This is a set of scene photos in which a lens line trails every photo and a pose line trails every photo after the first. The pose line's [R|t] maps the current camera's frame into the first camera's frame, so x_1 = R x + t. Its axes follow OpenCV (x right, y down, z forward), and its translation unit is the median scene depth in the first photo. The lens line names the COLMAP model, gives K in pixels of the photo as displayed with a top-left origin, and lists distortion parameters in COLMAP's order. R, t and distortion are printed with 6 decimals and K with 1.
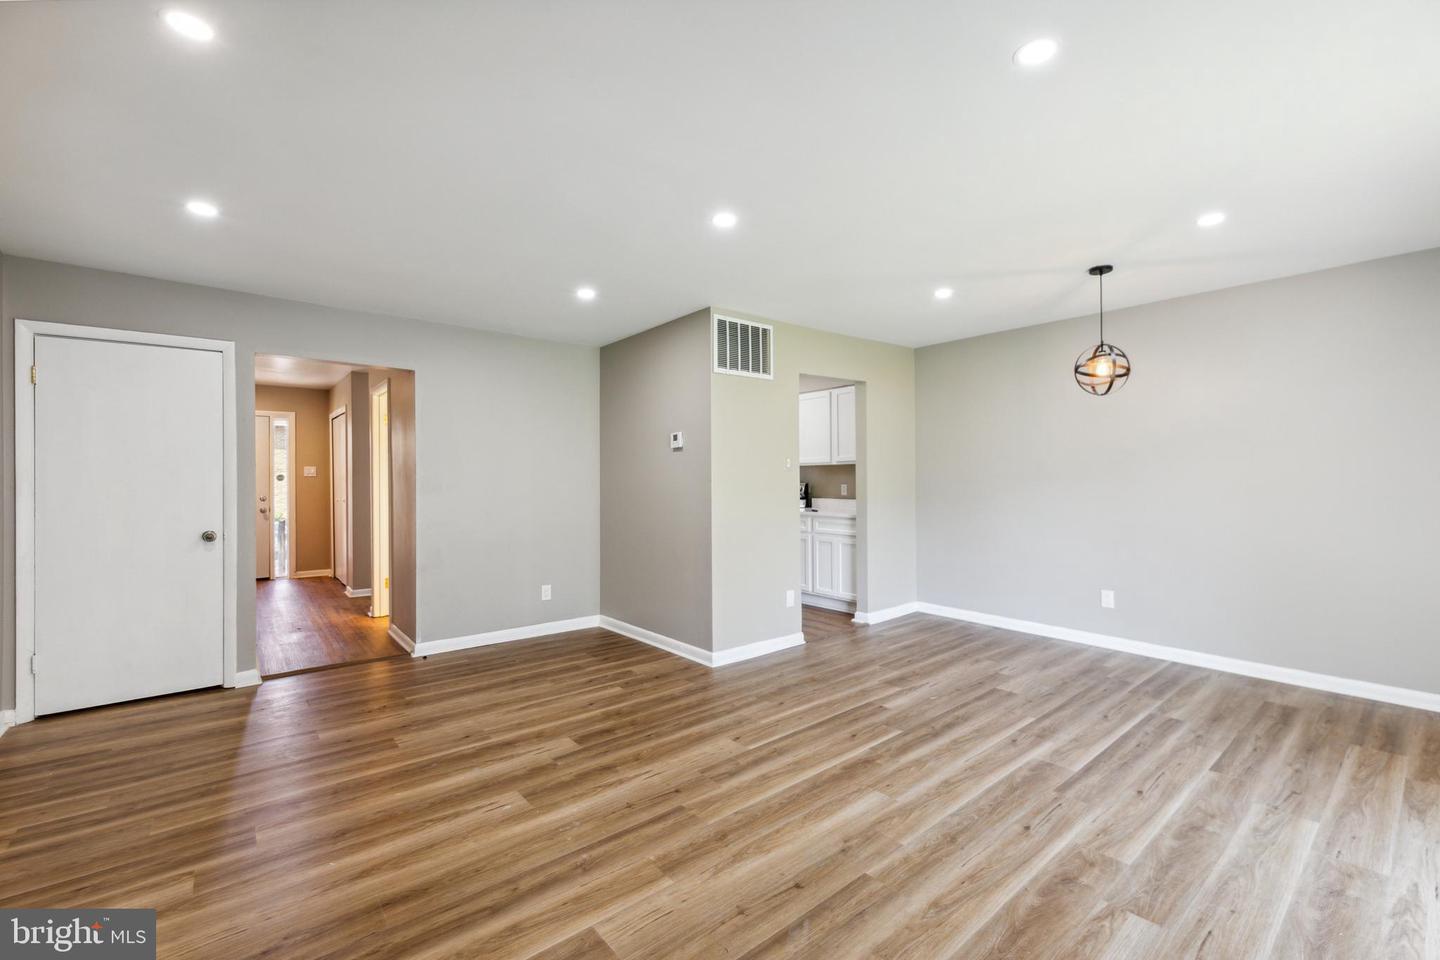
lens RADIAL K [[605.0, 0, 734.2], [0, 605.0, 476.2], [0, 0, 1]] dist [0.000836, 0.000224]
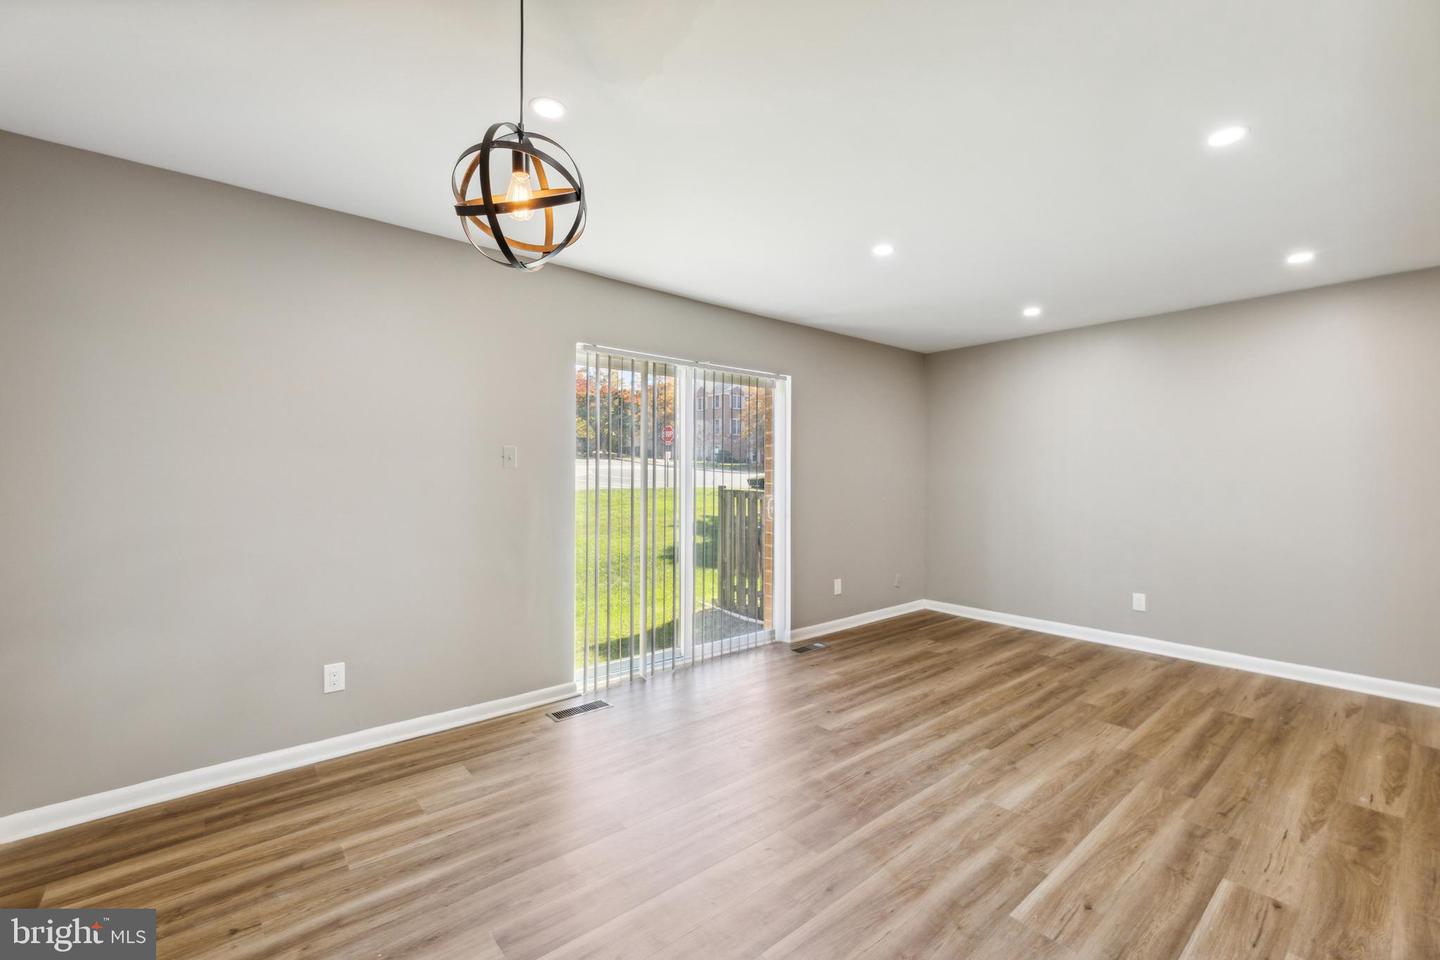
lens RADIAL K [[596.9, 0, 722.5], [0, 596.9, 472.8], [0, 0, 1]] dist [-0.002480, 0.000079]
pose [[-0.999973, 0.006854, 0.002805, 0.565158], [0.006821, 0.999909, -0.011671, -0.001134], [-0.002885, -0.011652, -0.999928, 1.619116]]
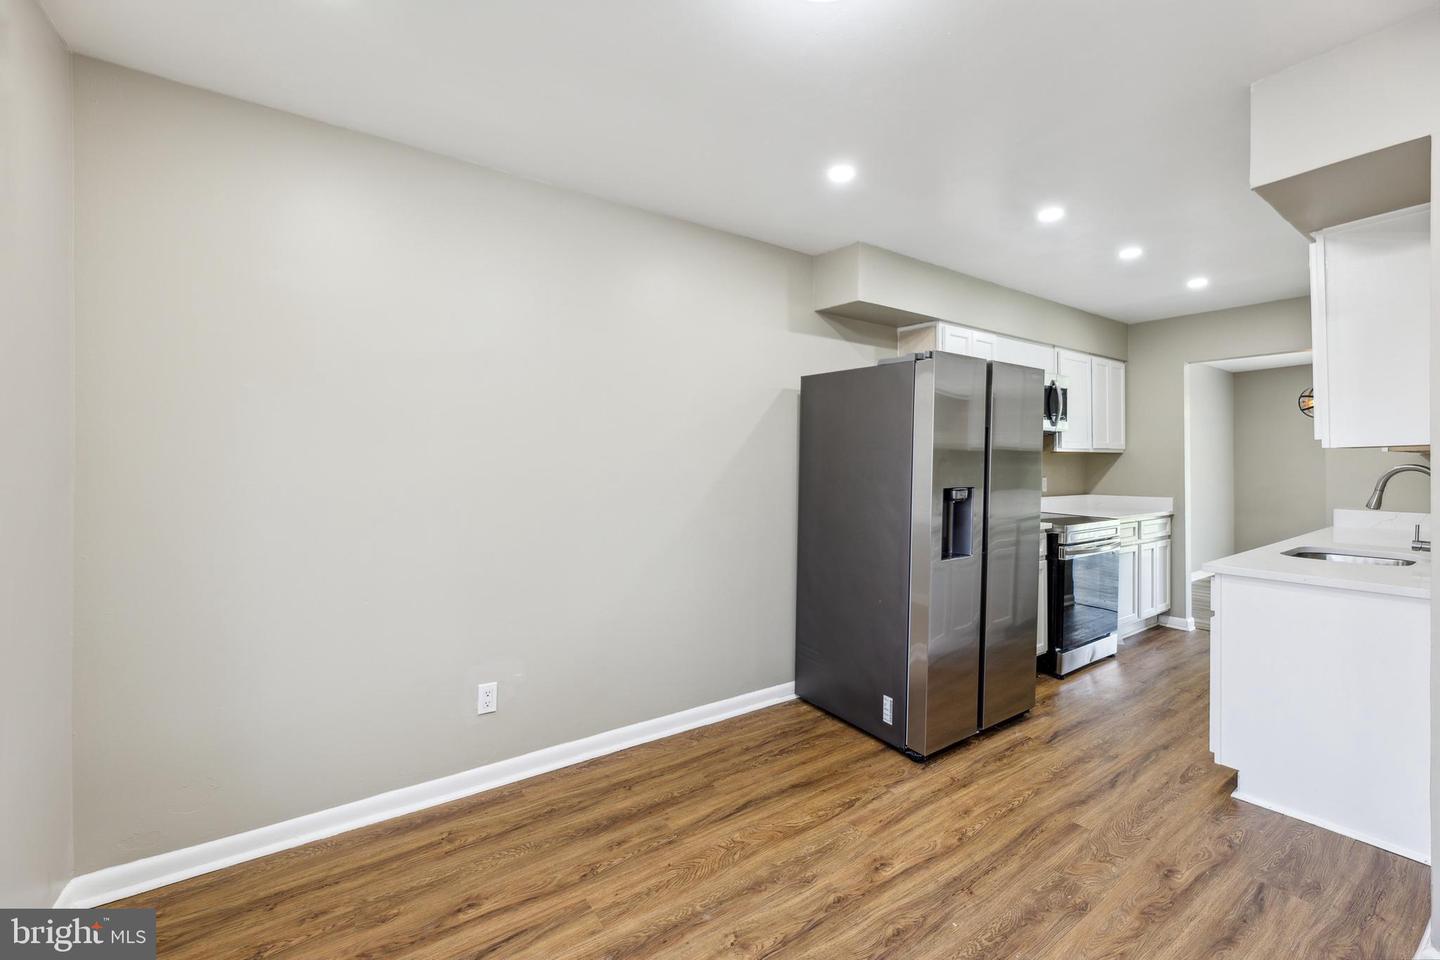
lens RADIAL K [[596.9, 0, 722.5], [0, 596.9, 472.8], [0, 0, 1]] dist [-0.002480, 0.000079]
pose [[0.082023, -0.000005, 0.996630, -1.297352], [0.000701, 1.000000, -0.000052, 0.014758], [-0.996630, 0.000703, 0.082023, 2.880612]]
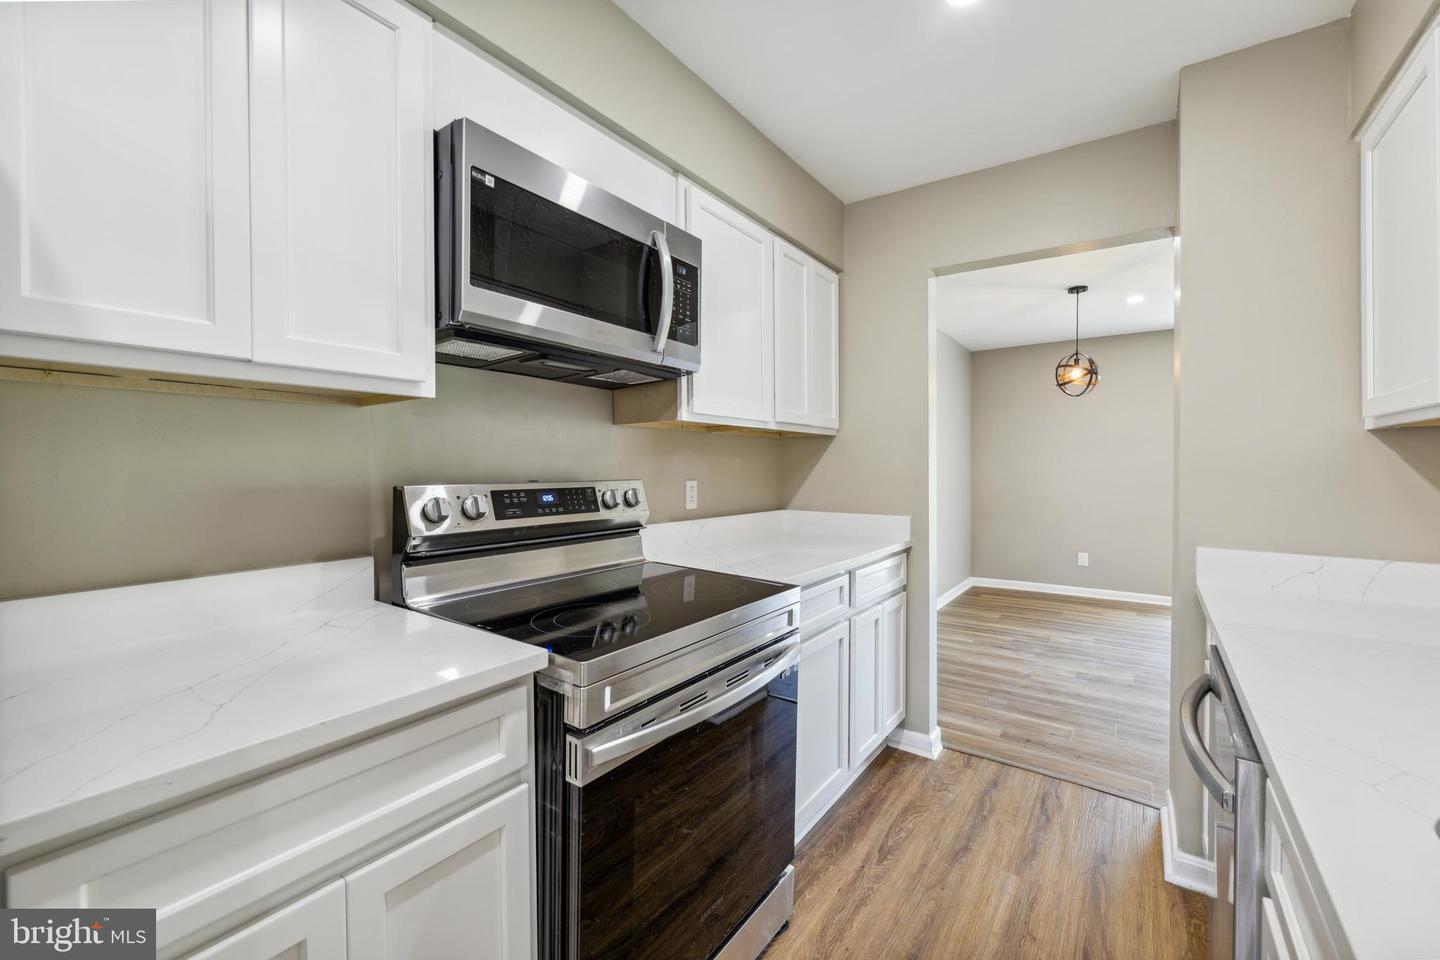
lens RADIAL K [[586.7, 0, 717.3], [0, 586.7, 473.0], [0, 0, 1]] dist [-0.000344, -0.000112]
pose [[-0.249412, -0.003570, 0.968391, -0.382641], [-0.002076, 0.999993, 0.003151, 0.016516], [-0.968395, -0.001225, -0.249418, 2.305783]]
